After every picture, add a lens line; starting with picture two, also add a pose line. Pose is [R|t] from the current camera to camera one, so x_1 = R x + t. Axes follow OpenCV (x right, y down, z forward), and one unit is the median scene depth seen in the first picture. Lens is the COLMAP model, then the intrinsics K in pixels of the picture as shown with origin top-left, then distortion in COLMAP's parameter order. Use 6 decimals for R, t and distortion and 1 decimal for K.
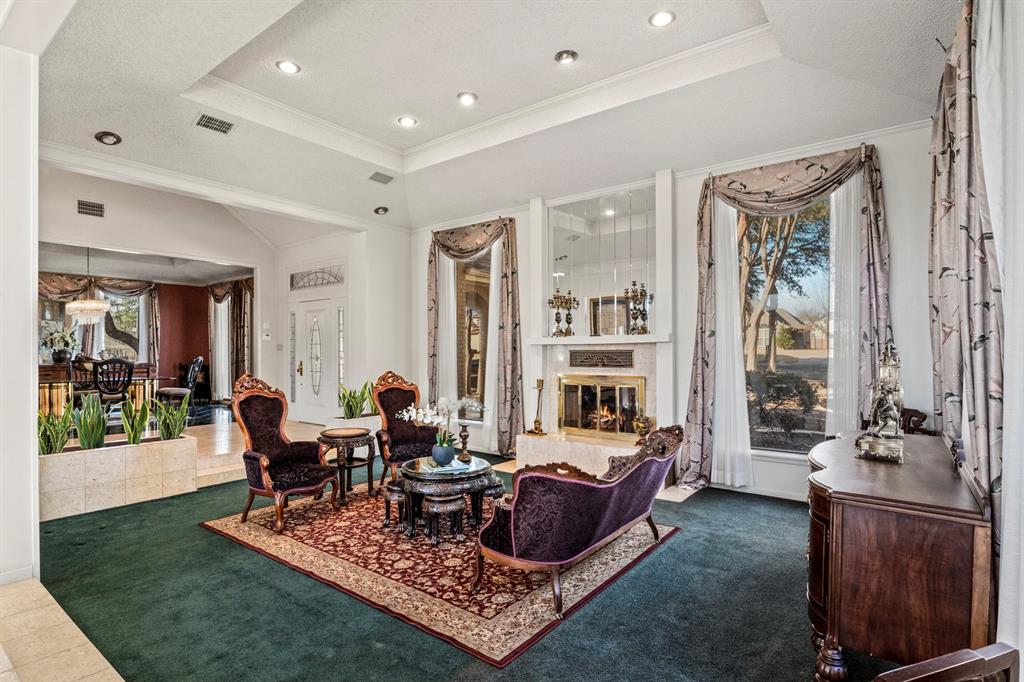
lens RADIAL K [[516.7, 0, 513.4], [0, 516.7, 353.0], [0, 0, 1]] dist [-0.003583, -0.001083]
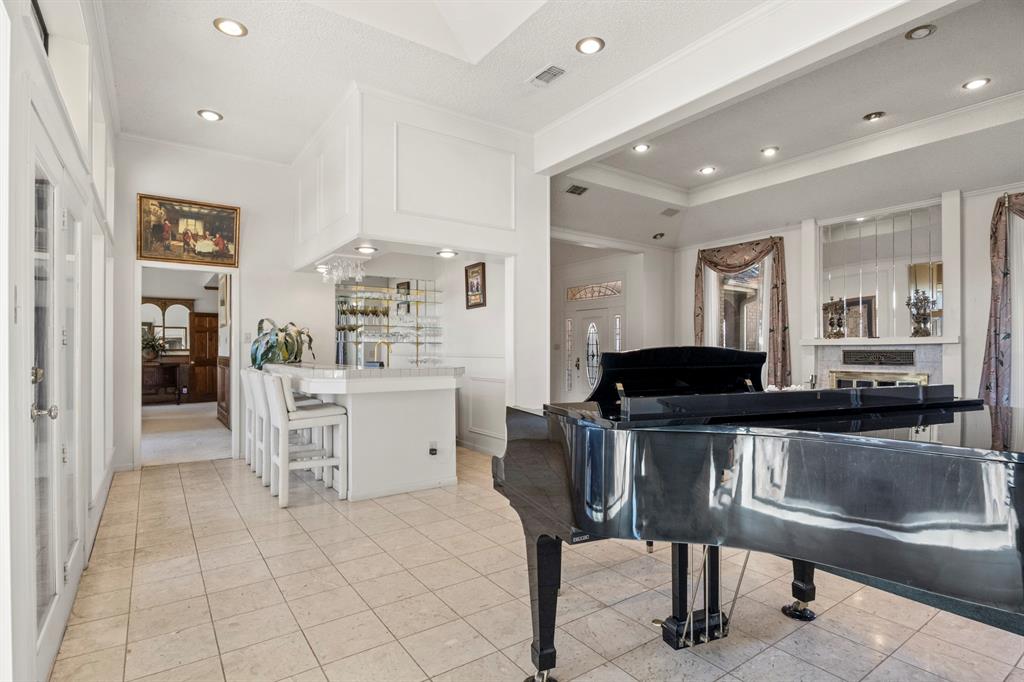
lens RADIAL K [[516.7, 0, 513.4], [0, 516.7, 353.0], [0, 0, 1]] dist [-0.003583, -0.001083]
pose [[0.951828, 0.006017, -0.306573, -0.238620], [-0.006003, 0.999981, 0.000992, 0.004084], [0.306573, 0.000896, 0.951847, -0.319092]]
